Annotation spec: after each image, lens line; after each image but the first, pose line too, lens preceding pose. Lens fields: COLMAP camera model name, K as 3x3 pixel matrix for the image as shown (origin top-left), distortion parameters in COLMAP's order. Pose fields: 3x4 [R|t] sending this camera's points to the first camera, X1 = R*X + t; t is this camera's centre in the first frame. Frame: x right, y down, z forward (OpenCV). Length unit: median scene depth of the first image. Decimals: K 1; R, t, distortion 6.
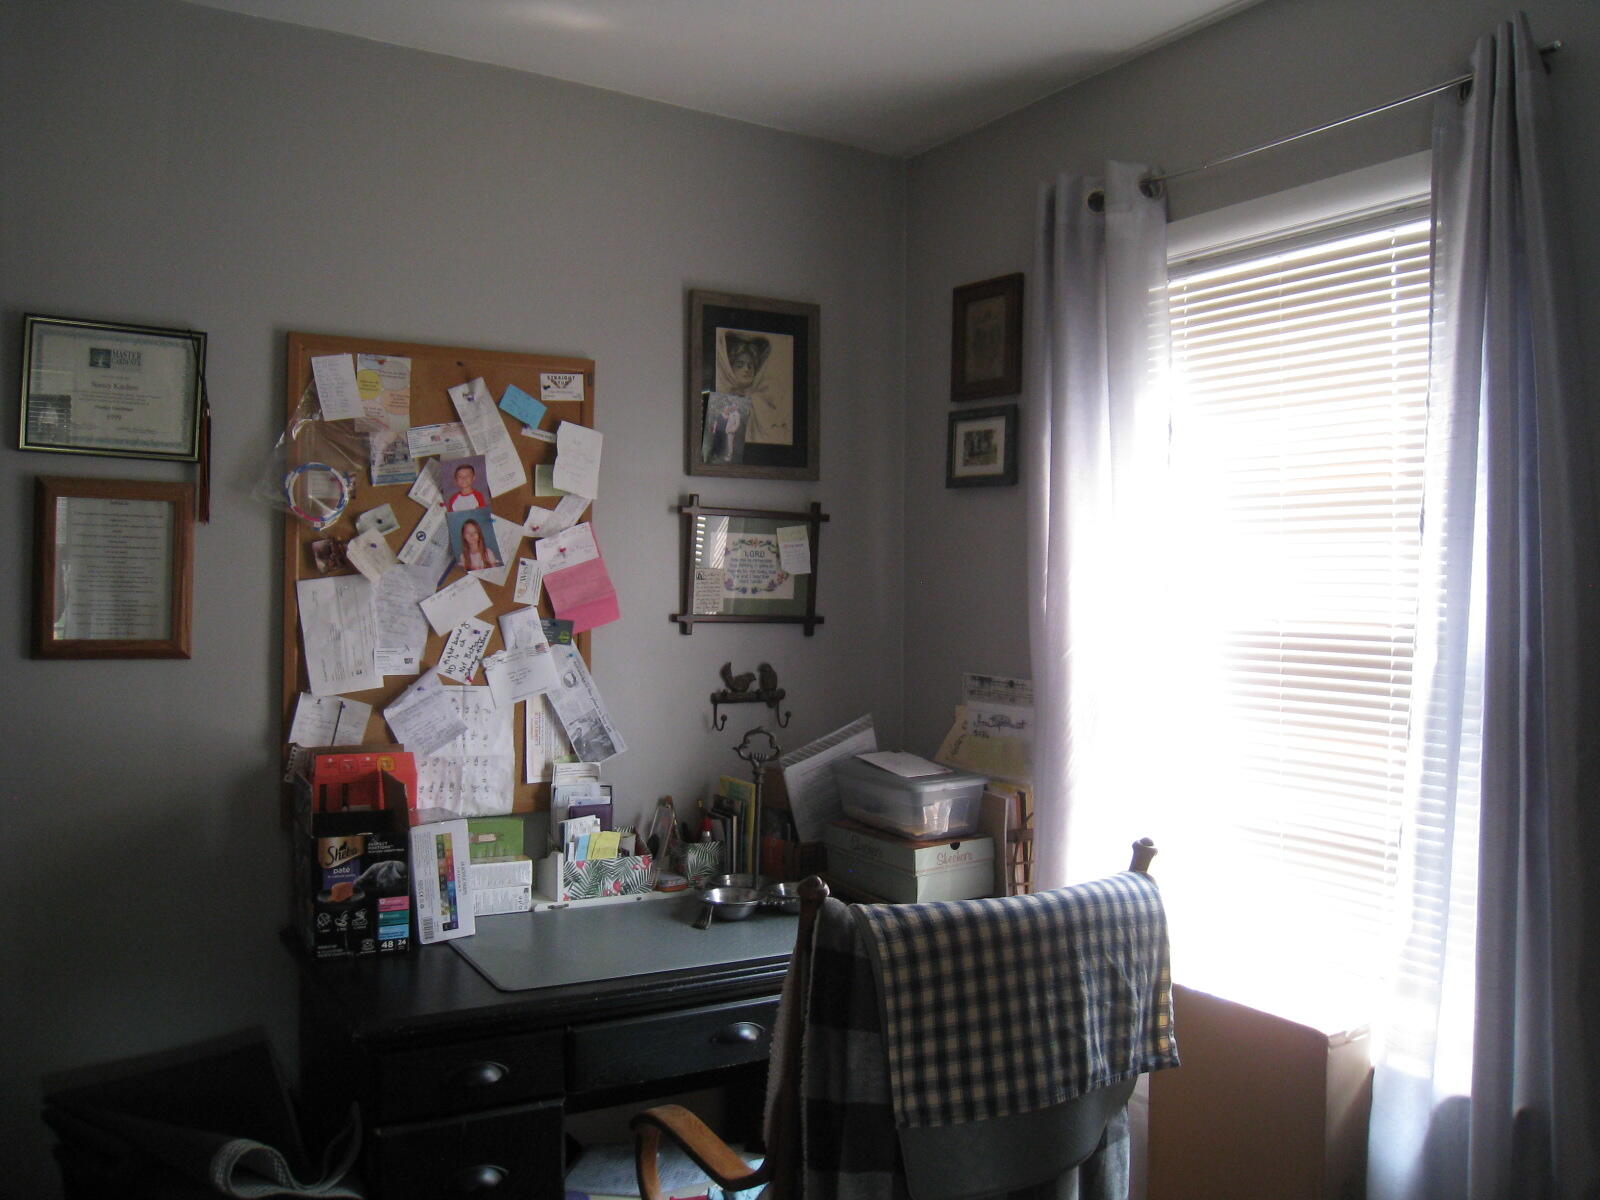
lens RADIAL K [[1323.0, 0, 811.7], [0, 1323.0, 581.9], [0, 0, 1]] dist [-0.170739, 0.115428]
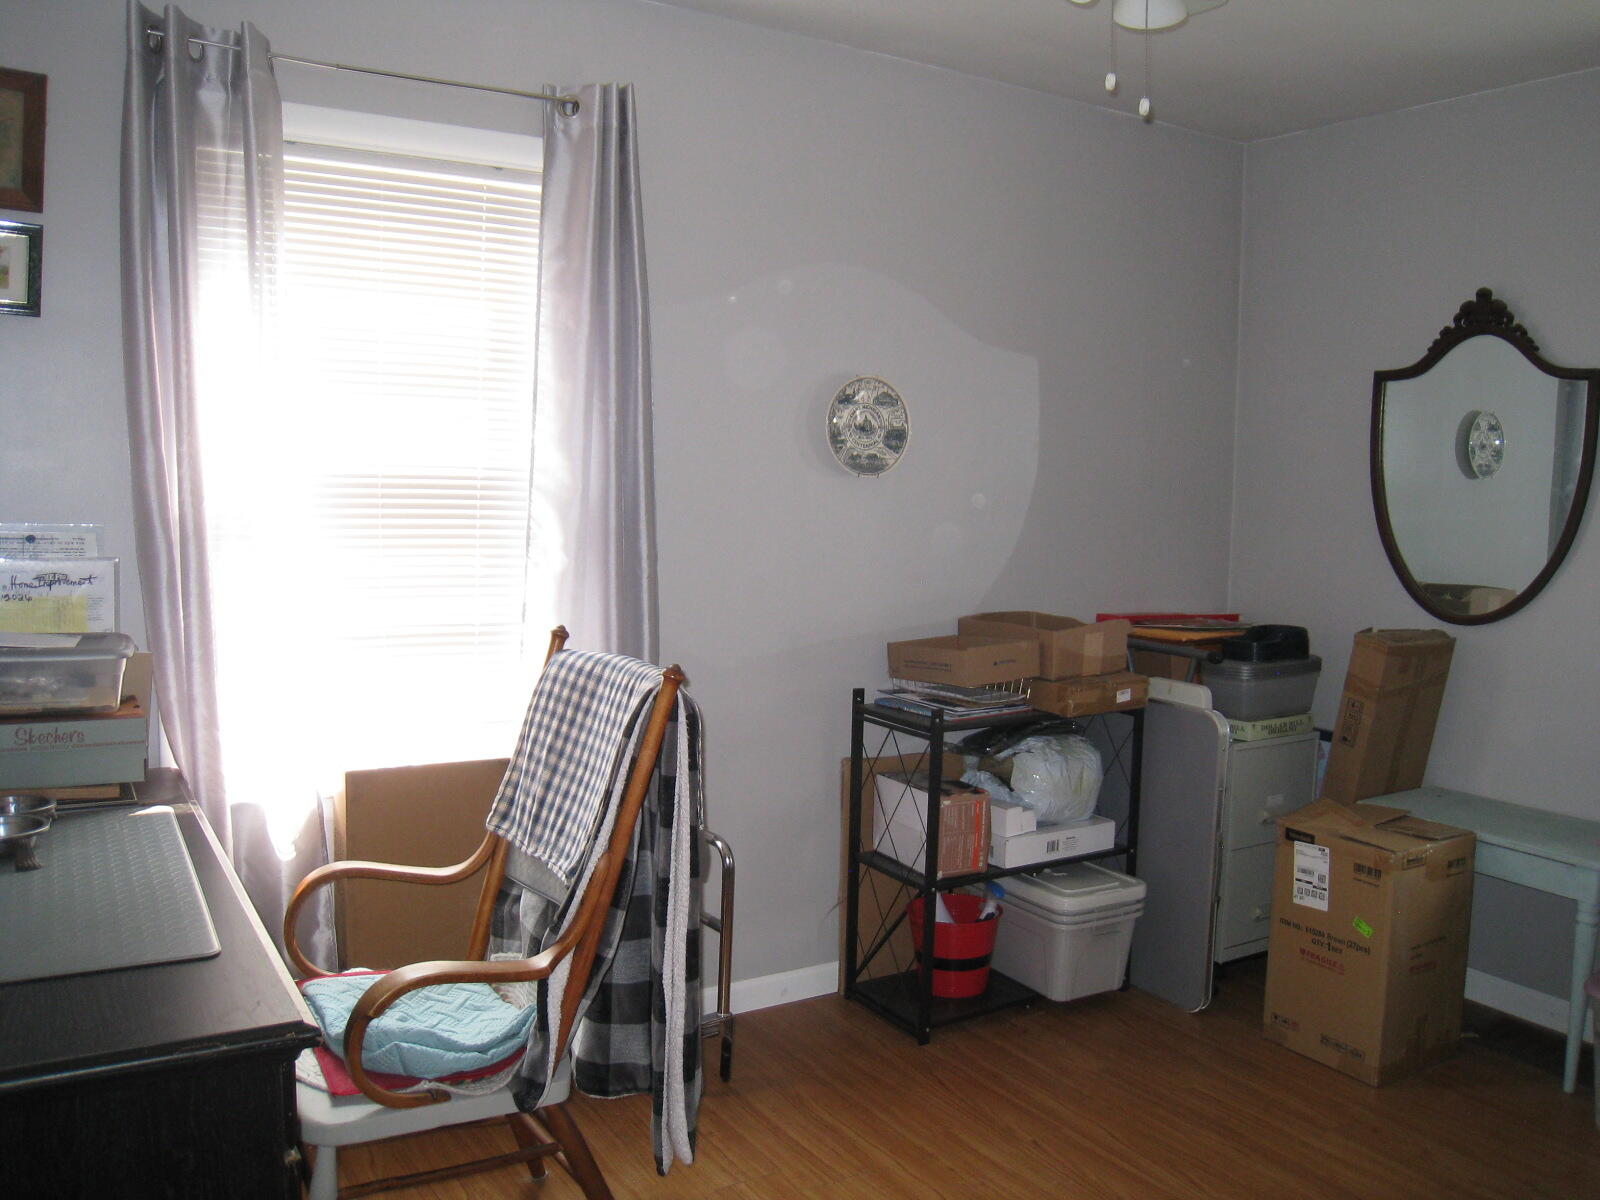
lens RADIAL K [[1323.0, 0, 811.7], [0, 1323.0, 581.9], [0, 0, 1]] dist [-0.170739, 0.115428]
pose [[-0.001797, -0.097190, 0.995264, -0.920079], [-0.034633, 0.994675, 0.097070, 0.006145], [-0.999398, -0.034295, -0.005154, 0.612337]]
